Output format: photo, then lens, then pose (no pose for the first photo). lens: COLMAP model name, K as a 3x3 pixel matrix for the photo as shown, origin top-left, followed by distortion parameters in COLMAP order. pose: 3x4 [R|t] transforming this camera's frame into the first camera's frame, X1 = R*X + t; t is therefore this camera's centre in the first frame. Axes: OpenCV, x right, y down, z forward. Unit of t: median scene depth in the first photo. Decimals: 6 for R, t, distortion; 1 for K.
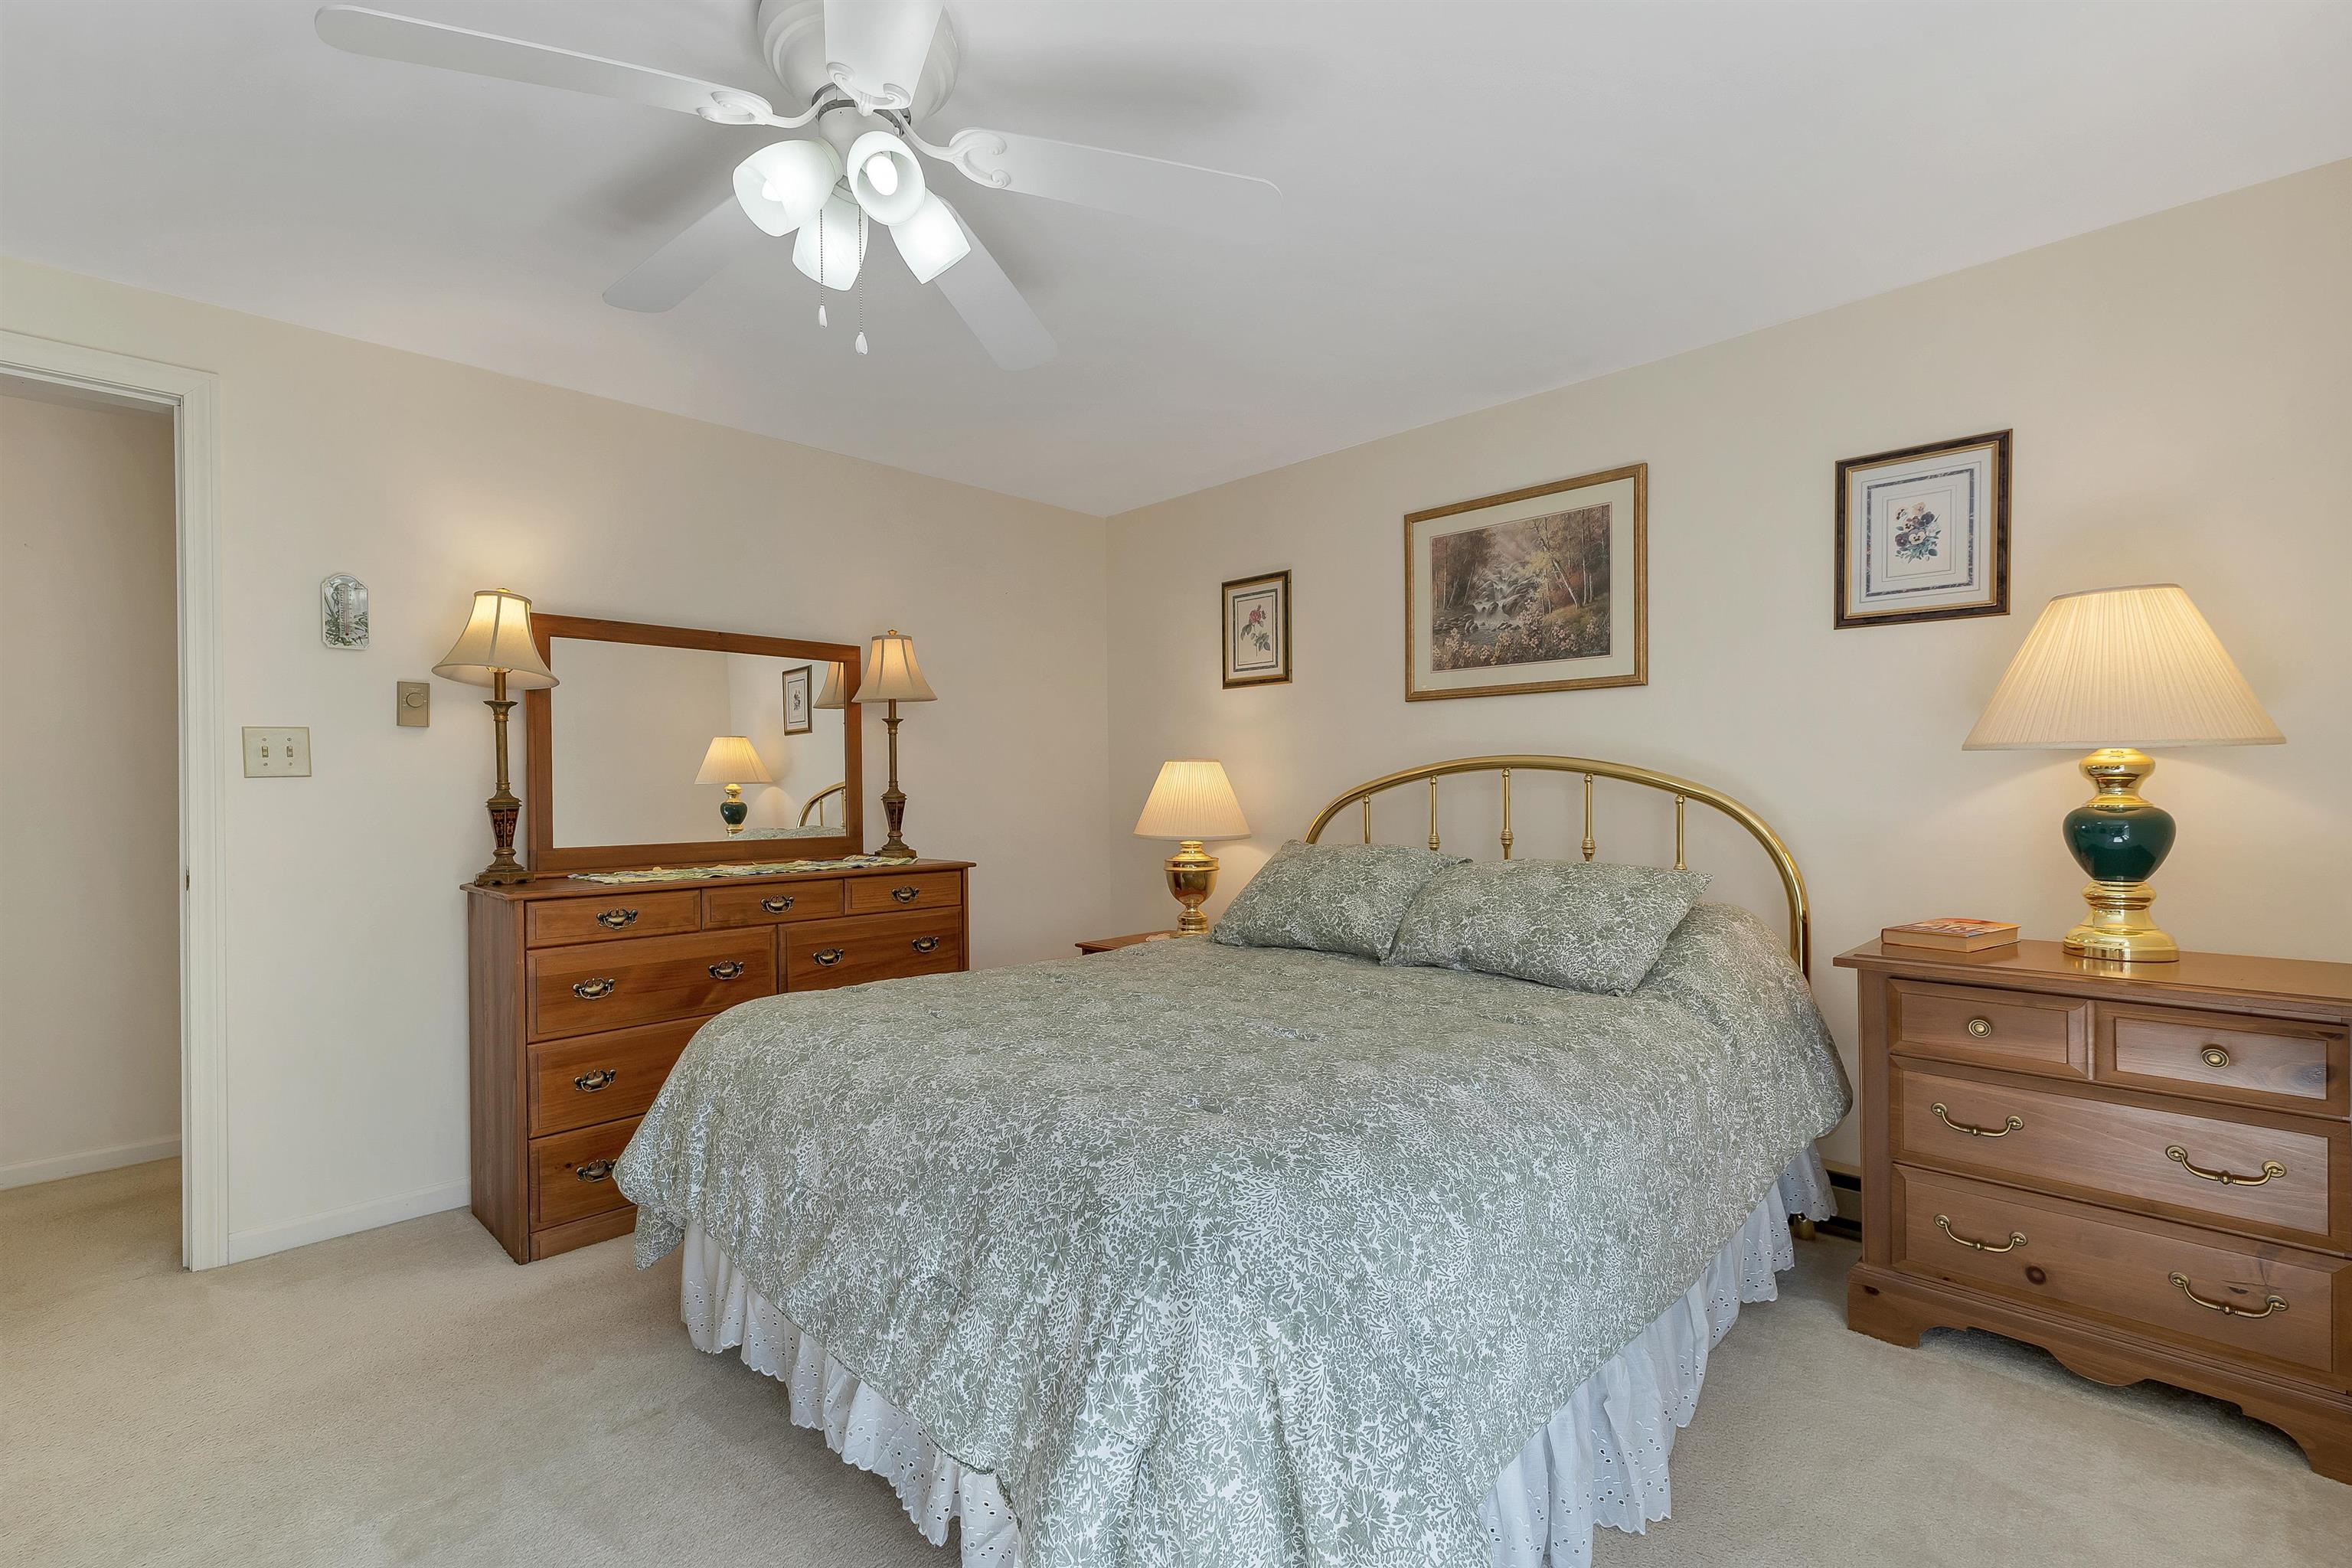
lens RADIAL K [[1028.4, 0, 1159.8], [0, 1028.4, 797.4], [0, 0, 1]] dist [0.000185, 0.000365]
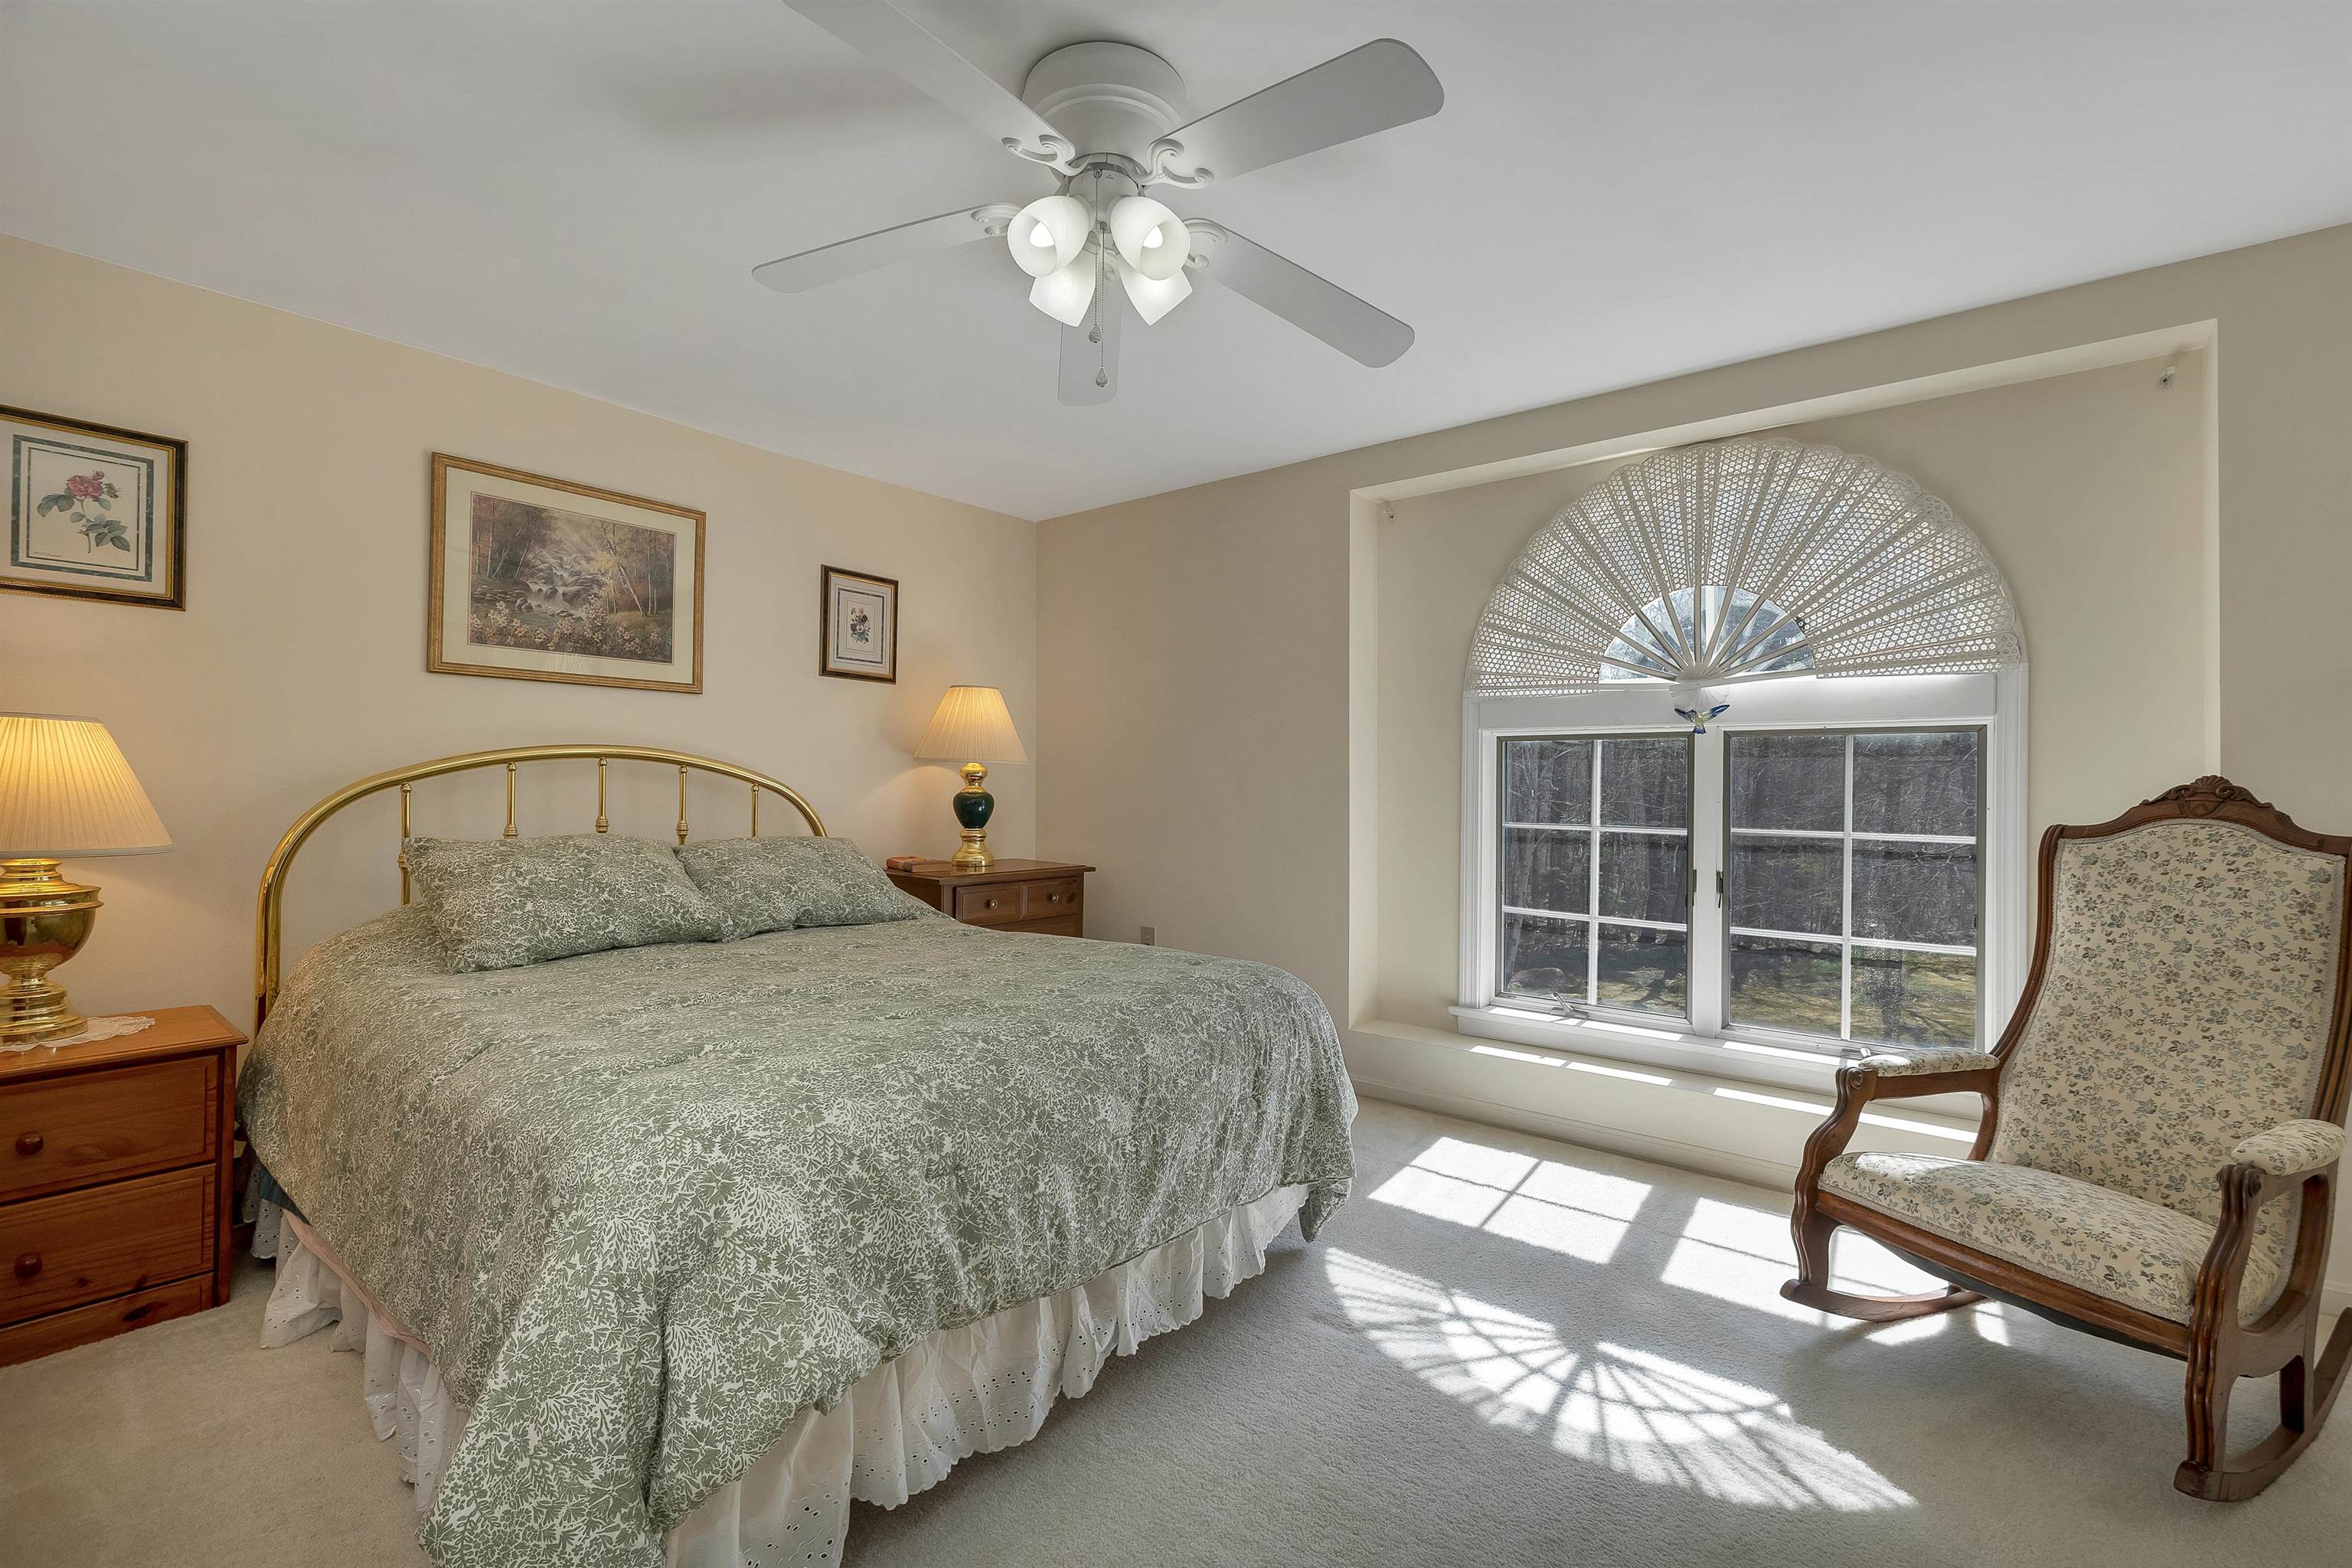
lens RADIAL K [[1028.4, 0, 1163.6], [0, 1028.4, 785.0], [0, 0, 1]] dist [0.000185, 0.000365]
pose [[-0.104353, 0.004566, 0.994530, -0.708278], [-0.002719, 0.999984, -0.004876, 0.002609], [-0.994537, -0.003213, -0.104339, 0.519986]]
